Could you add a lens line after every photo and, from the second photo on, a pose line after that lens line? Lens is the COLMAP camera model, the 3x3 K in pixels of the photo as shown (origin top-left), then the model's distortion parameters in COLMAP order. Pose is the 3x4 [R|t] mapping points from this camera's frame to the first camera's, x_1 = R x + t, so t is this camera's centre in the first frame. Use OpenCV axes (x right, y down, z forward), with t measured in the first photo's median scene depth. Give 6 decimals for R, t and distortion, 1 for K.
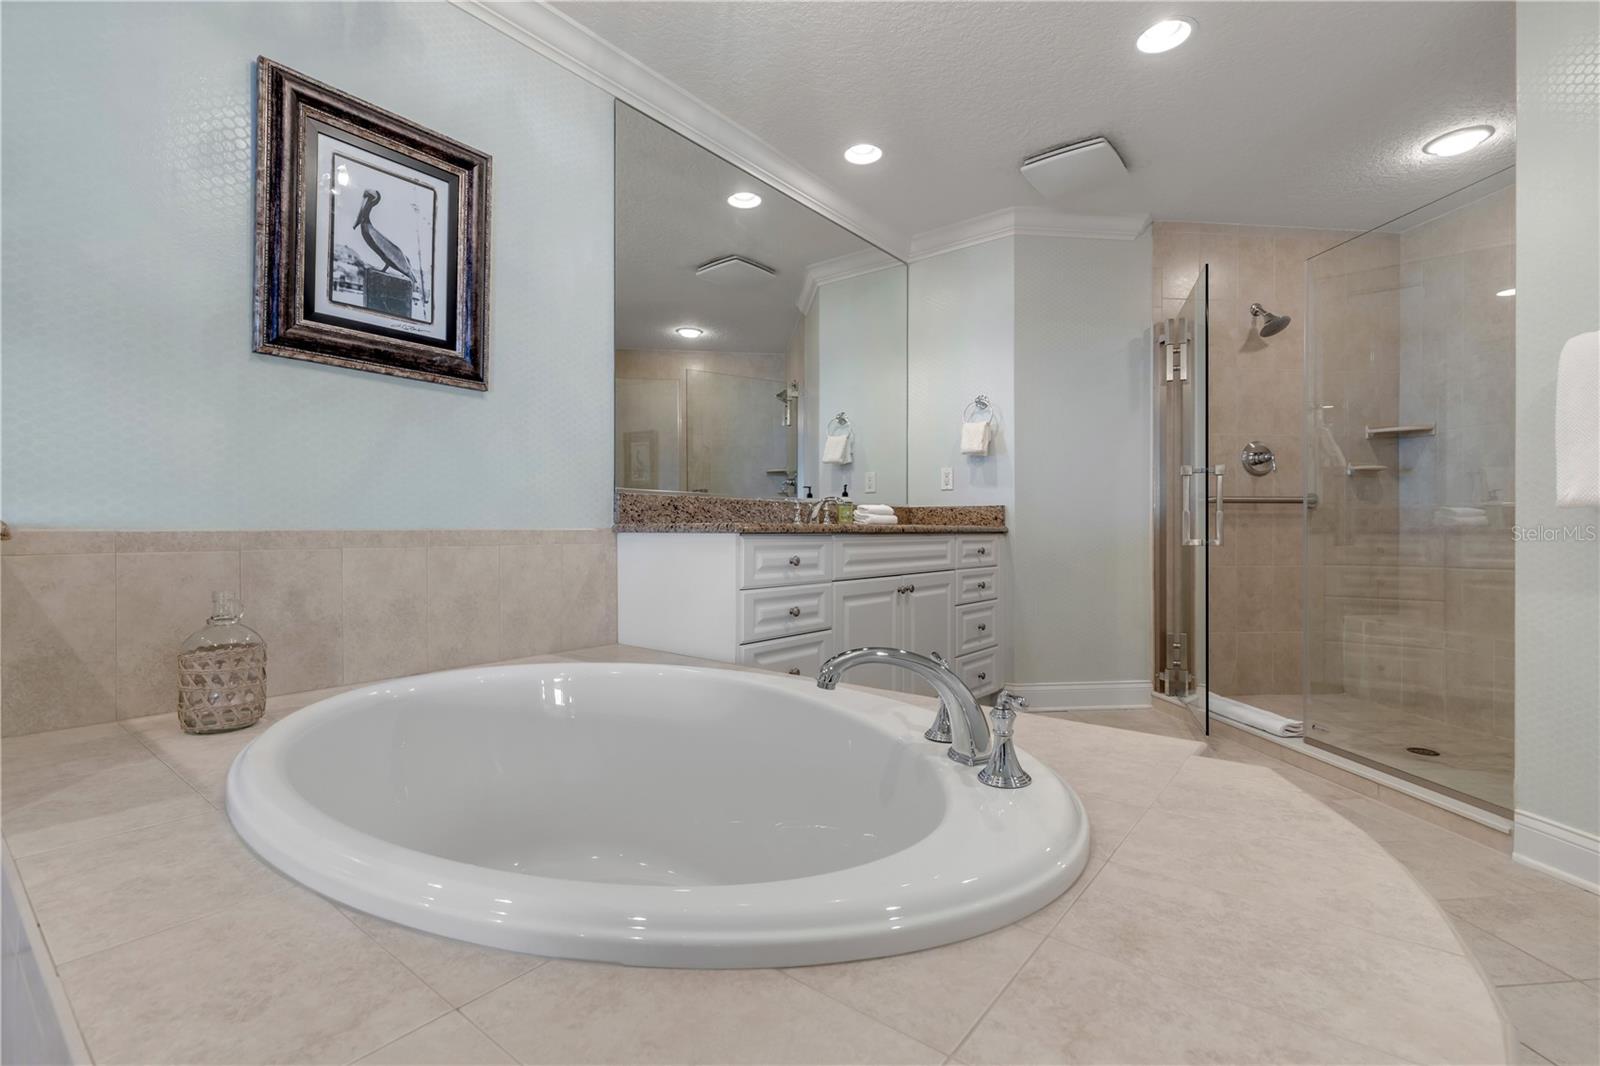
lens RADIAL K [[717.7, 0, 793.8], [0, 717.7, 530.6], [0, 0, 1]] dist [0.005869, -0.002169]
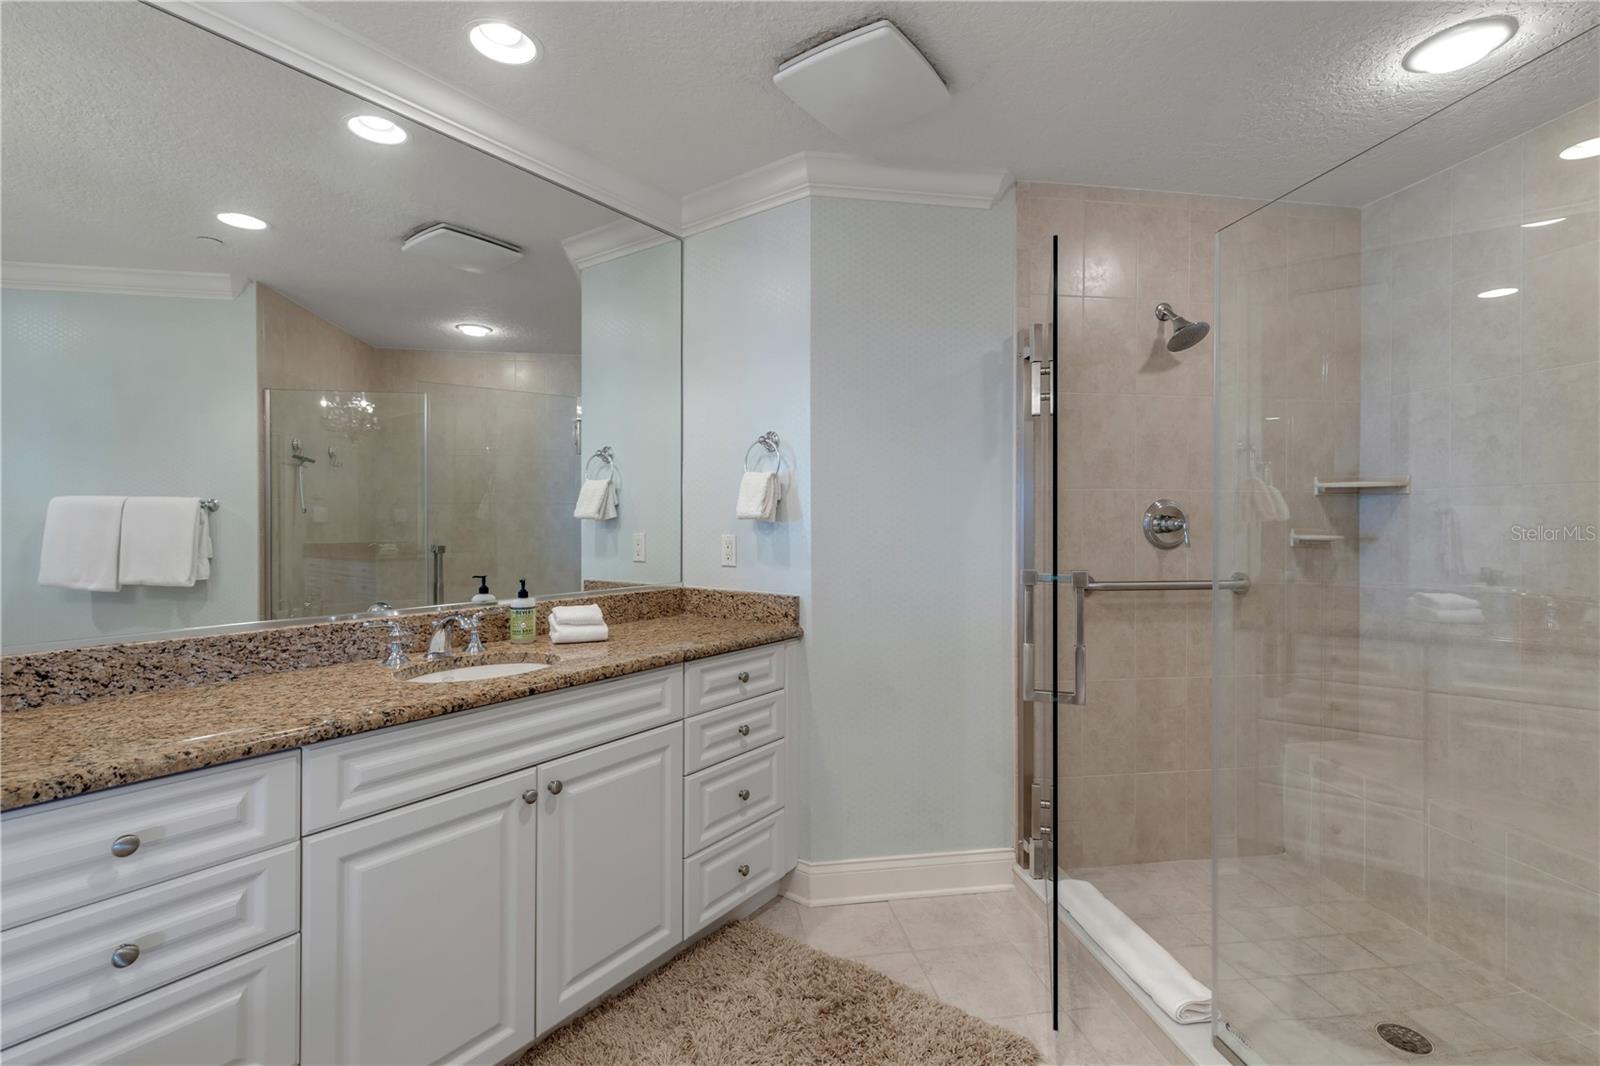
lens RADIAL K [[717.7, 0, 795.1], [0, 717.7, 523.5], [0, 0, 1]] dist [0.005869, -0.002169]
pose [[0.998989, 0.000810, 0.044945, 0.324513], [-0.000894, 0.999998, 0.001849, -0.130758], [-0.044943, -0.001888, 0.998988, 0.405868]]
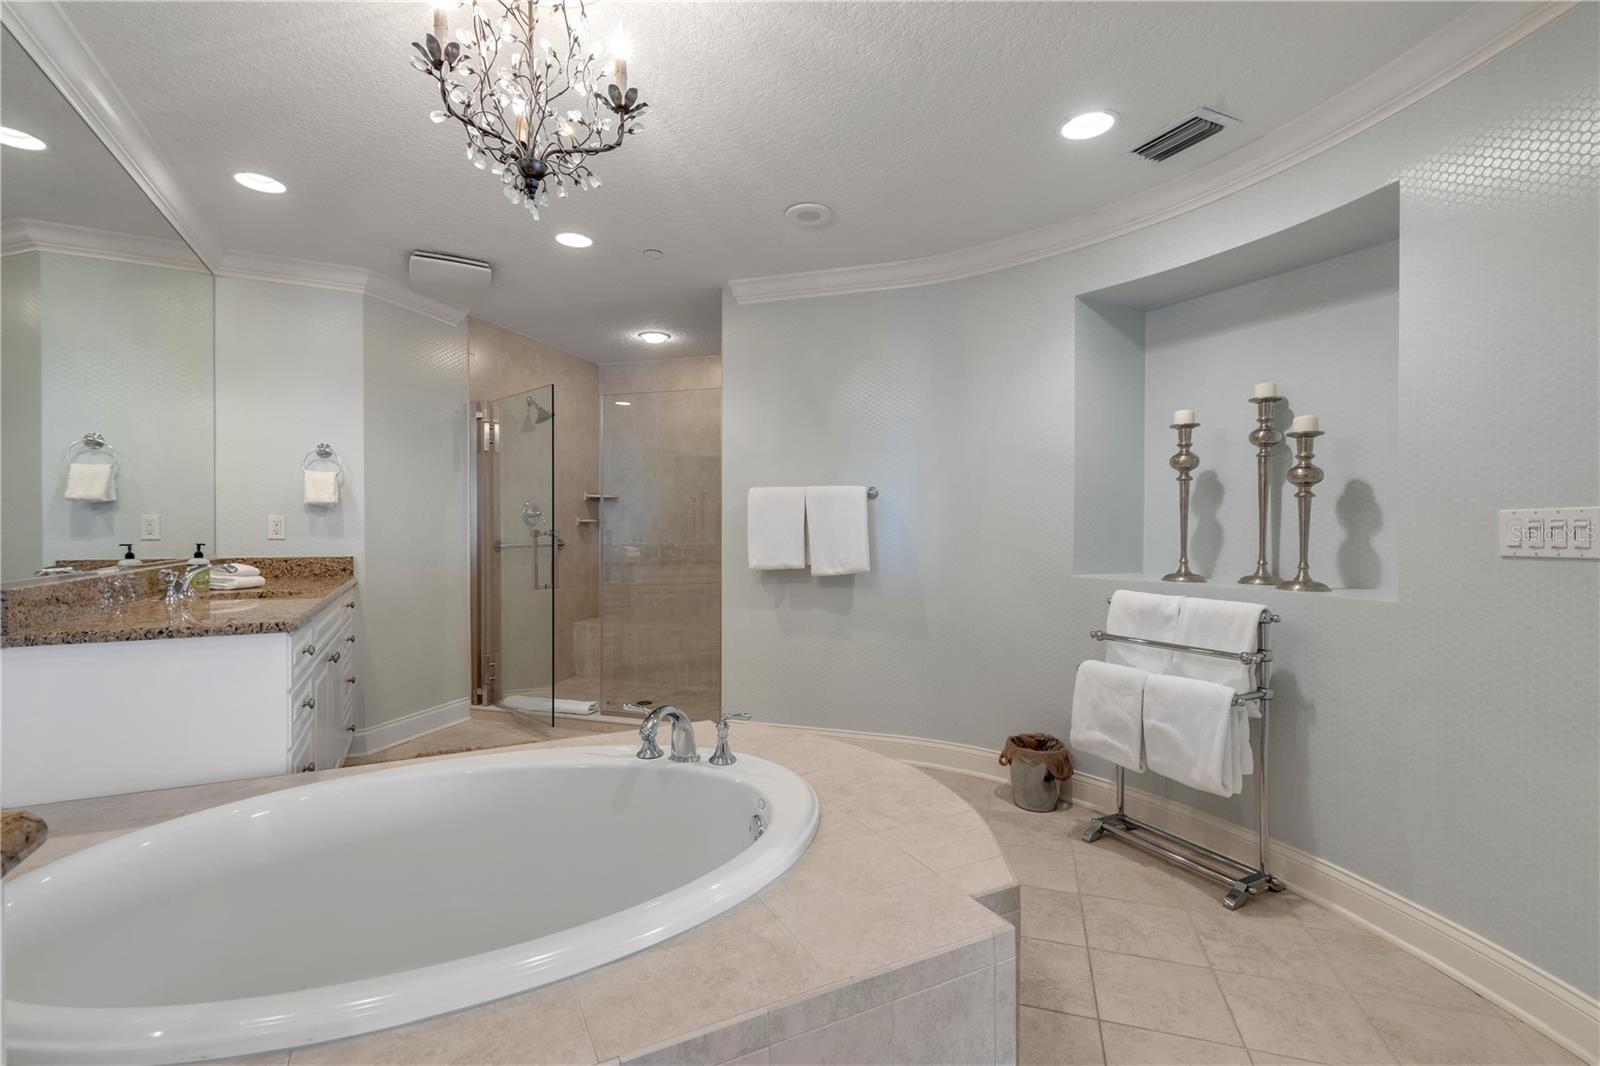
lens RADIAL K [[717.7, 0, 793.2], [0, 717.7, 532.3], [0, 0, 1]] dist [0.005869, -0.002169]
pose [[0.404457, -0.006718, 0.914532, -0.480536], [0.000396, 0.999974, 0.007171, -0.095053], [-0.914557, -0.002538, 0.404450, 0.024033]]
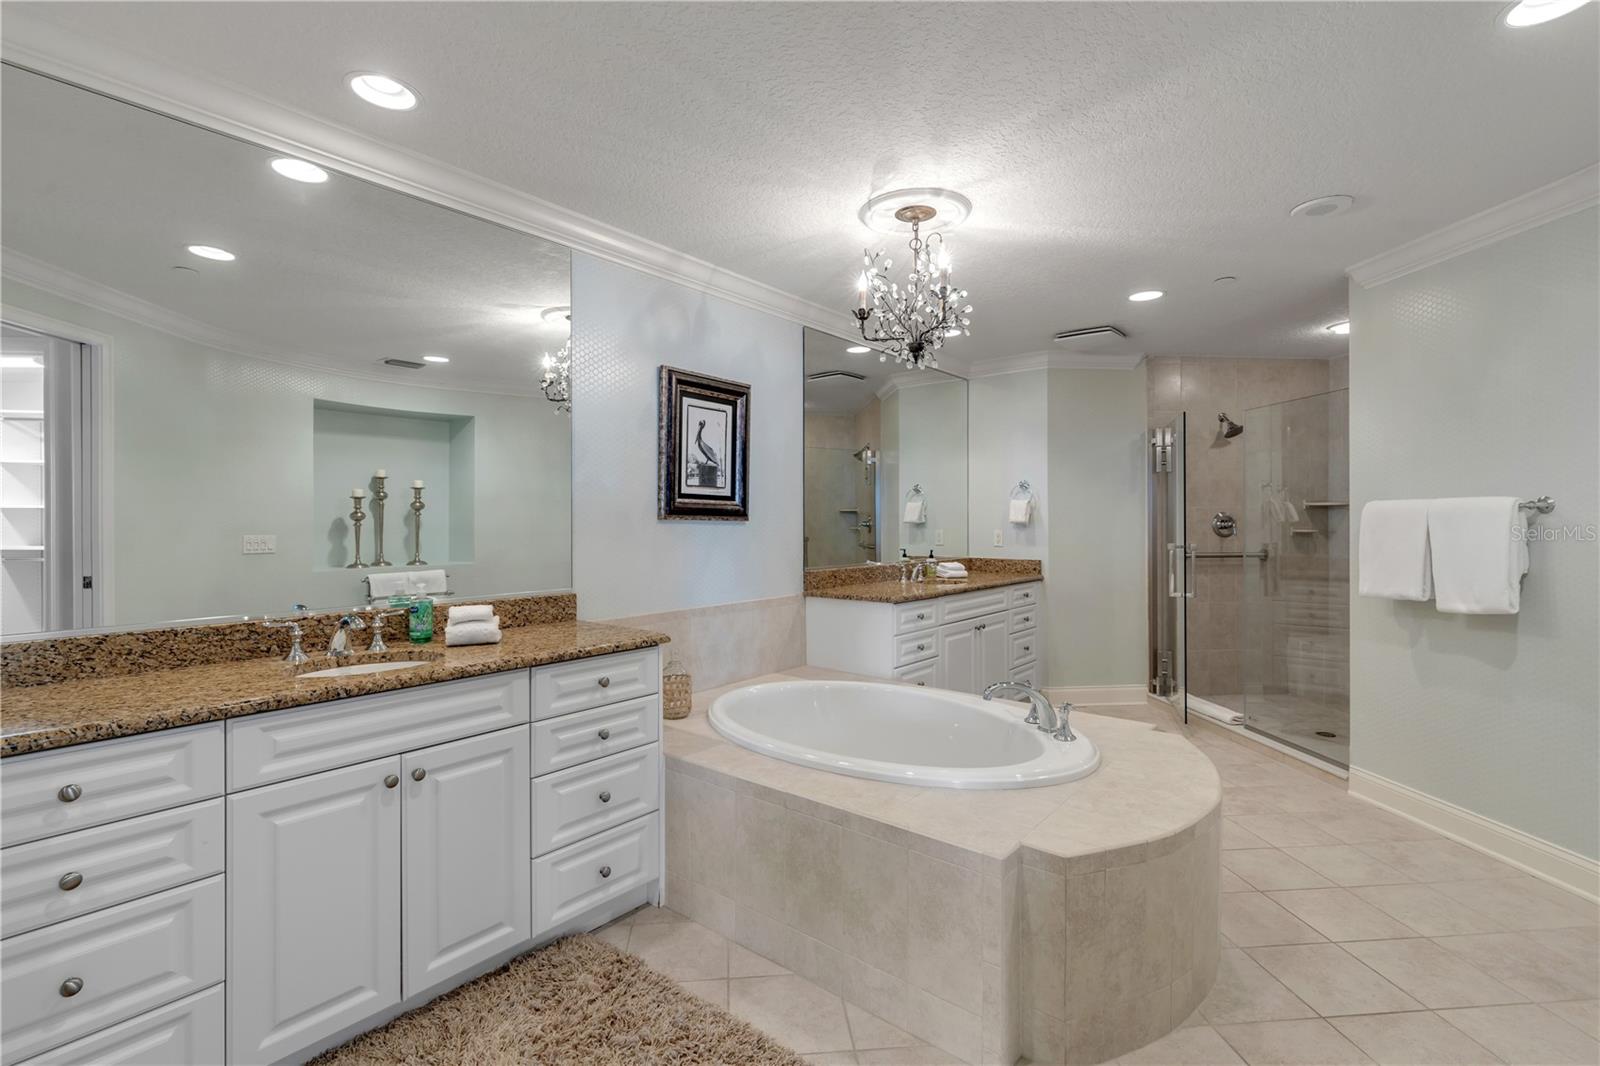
lens RADIAL K [[717.7, 0, 797.2], [0, 717.7, 522.5], [0, 0, 1]] dist [0.005869, -0.002169]
pose [[0.999907, -0.002716, -0.013399, -0.204366], [0.002698, 0.999995, -0.001359, -0.134436], [0.013403, 0.001323, 0.999909, -0.509727]]
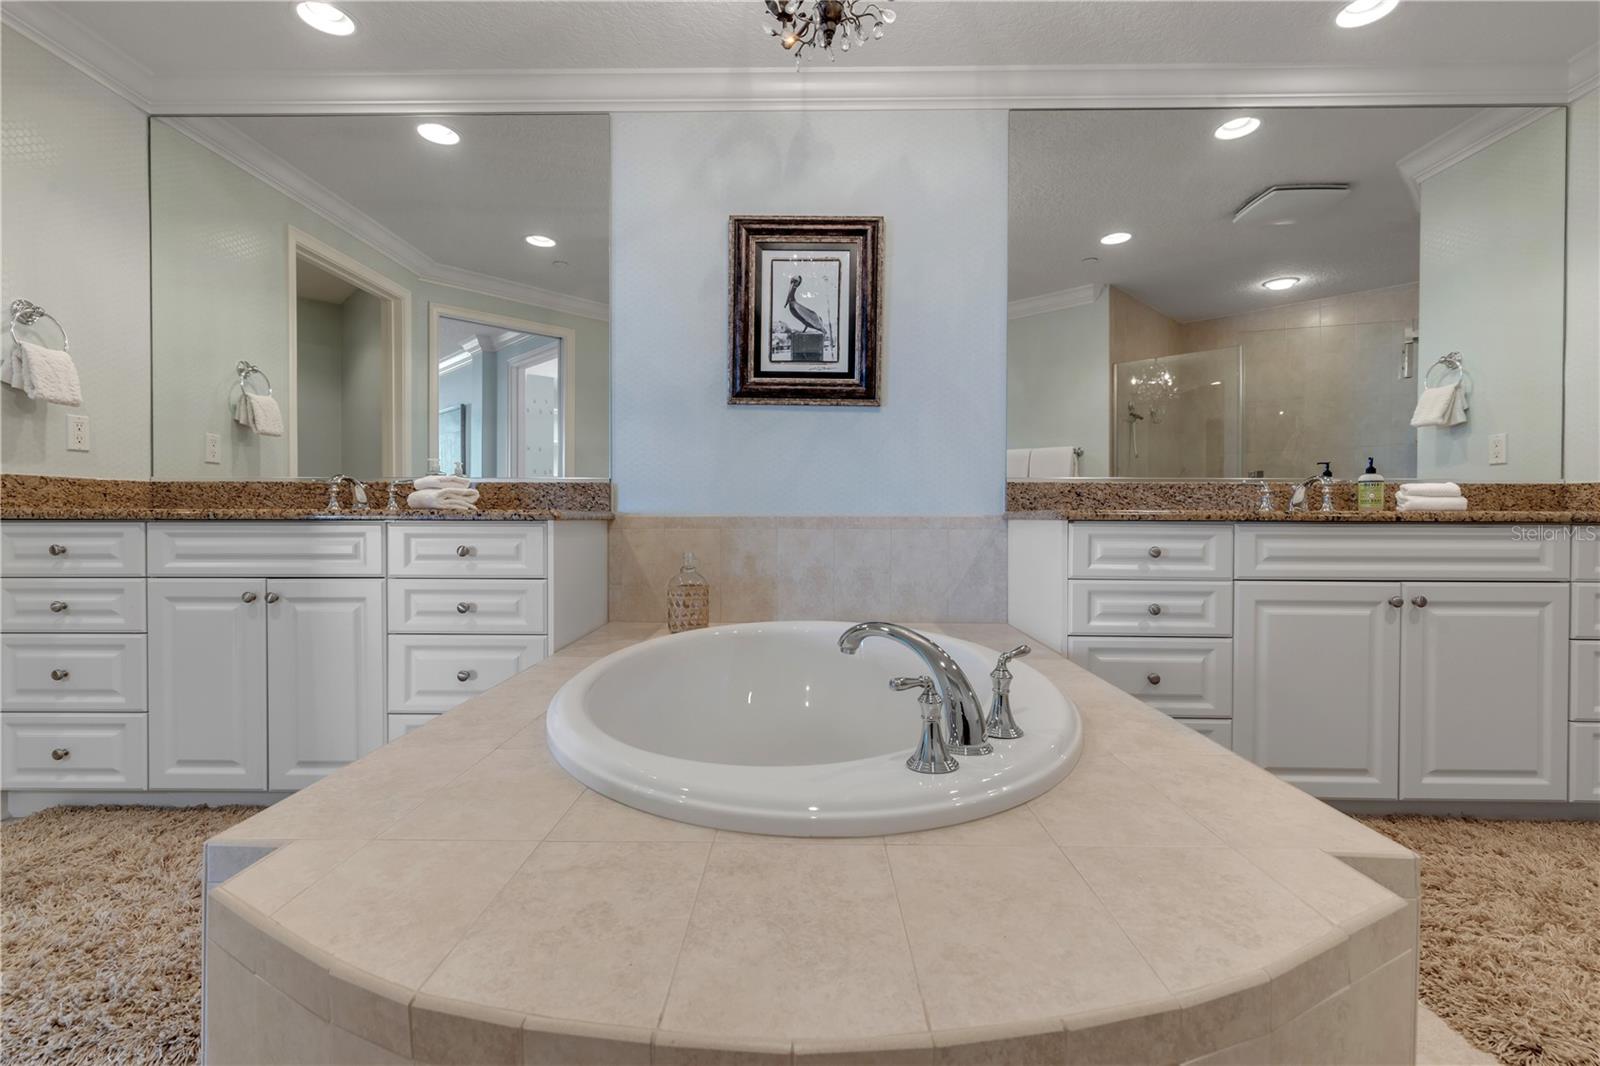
lens RADIAL K [[717.7, 0, 800.8], [0, 717.7, 523.6], [0, 0, 1]] dist [0.005869, -0.002169]
pose [[0.614098, 0.008335, -0.789186, 0.340710], [-0.004165, 0.999965, 0.007320, 0.001857], [0.789219, -0.001208, 0.614111, 0.087460]]
